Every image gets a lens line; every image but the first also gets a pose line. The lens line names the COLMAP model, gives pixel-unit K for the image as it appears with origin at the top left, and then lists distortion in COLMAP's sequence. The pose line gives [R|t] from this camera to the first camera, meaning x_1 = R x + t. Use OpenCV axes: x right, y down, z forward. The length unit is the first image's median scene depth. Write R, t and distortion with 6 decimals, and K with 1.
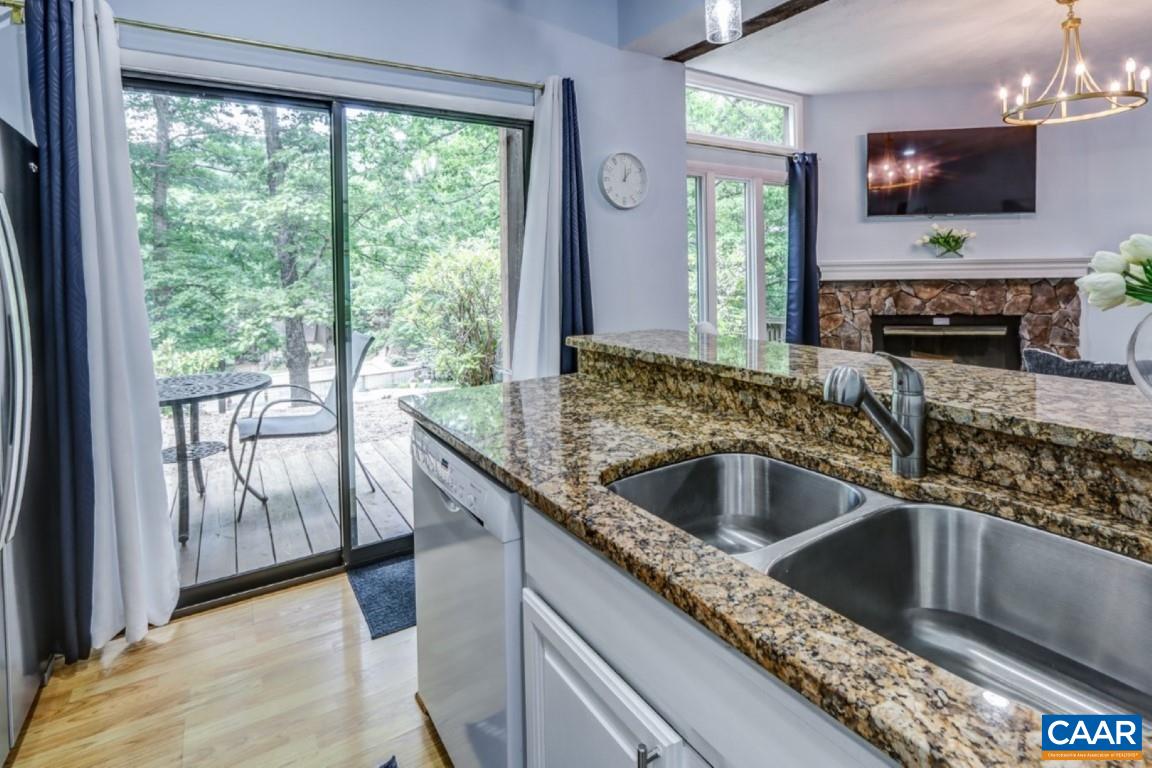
lens RADIAL K [[564.2, 0, 578.1], [0, 564.2, 275.9], [0, 0, 1]] dist [-0.003841, -0.001100]
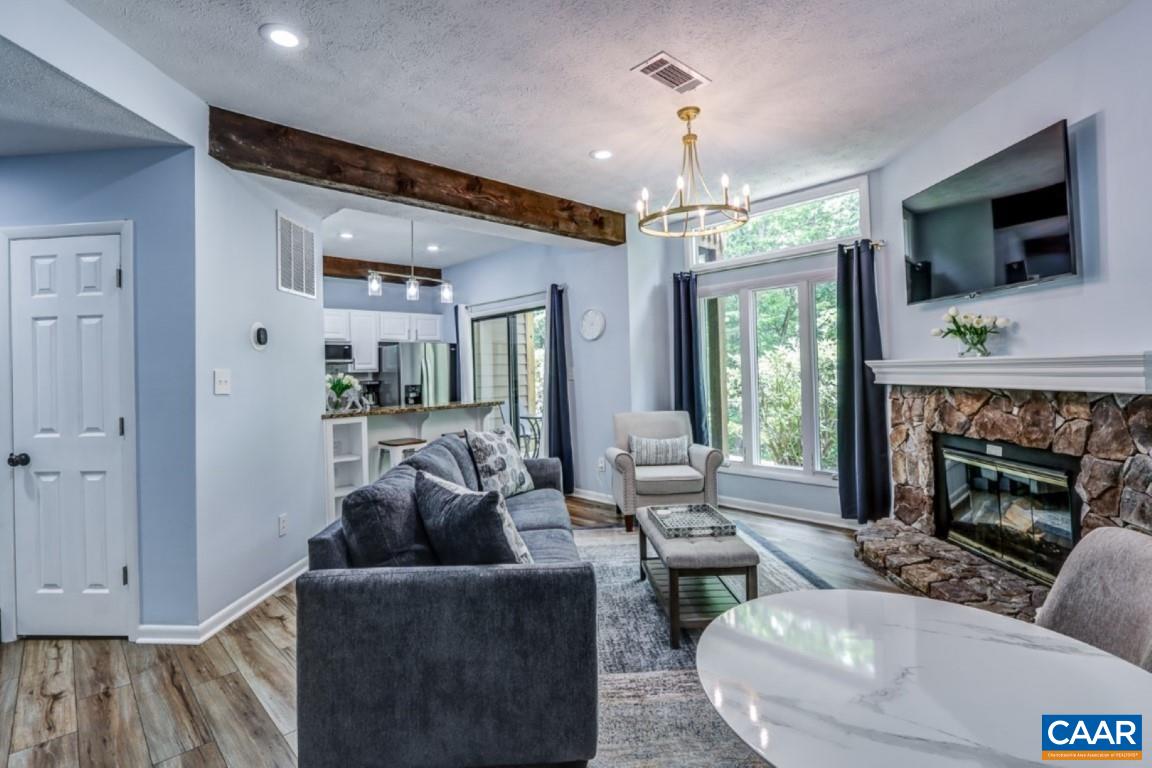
lens RADIAL K [[548.7, 0, 559.5], [0, 548.7, 361.3], [0, 0, 1]] dist [-0.006916, 0.000822]
pose [[0.184395, -0.006872, -0.982828, 1.243756], [0.013716, 0.999896, -0.004418, -0.030704], [0.982757, -0.012666, 0.184470, 0.393617]]
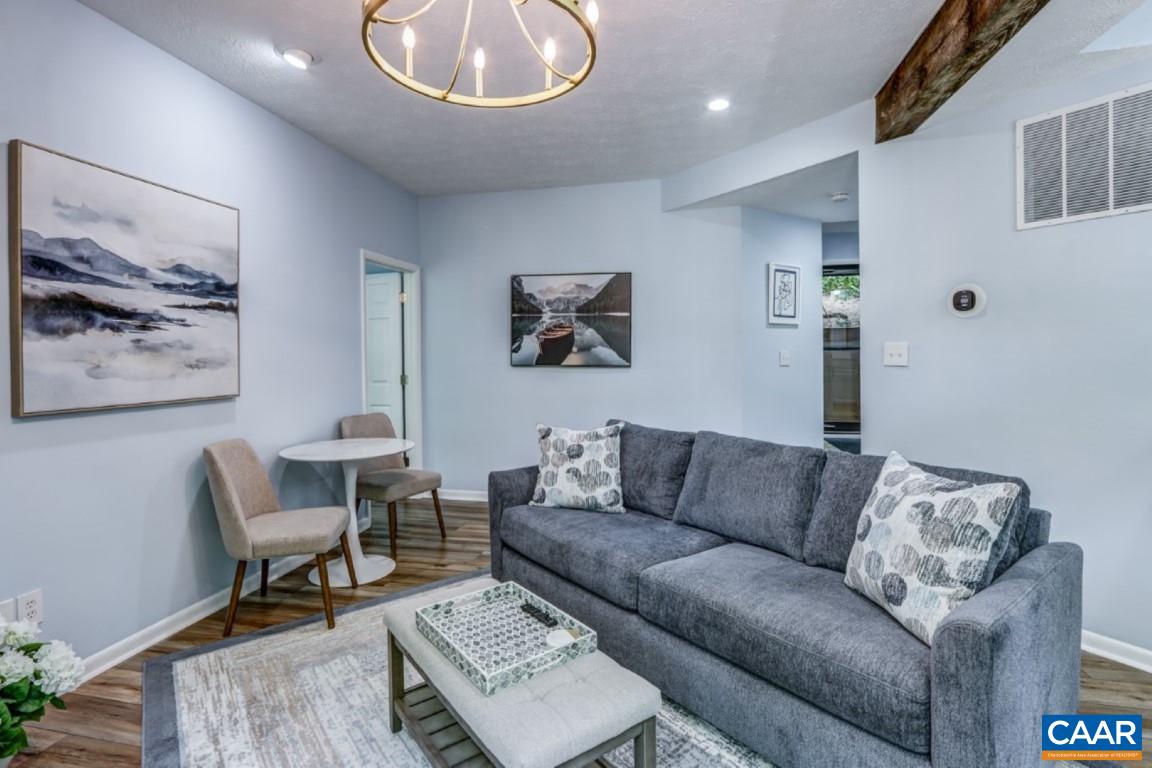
lens RADIAL K [[558.5, 0, 572.9], [0, 558.5, 361.3], [0, 0, 1]] dist [-0.034718, 0.013427]
pose [[-0.719904, 0.016723, 0.693873, 0.339744], [0.029393, 0.999547, 0.006405, -0.021556], [-0.693451, 0.025006, -0.720069, 0.888168]]
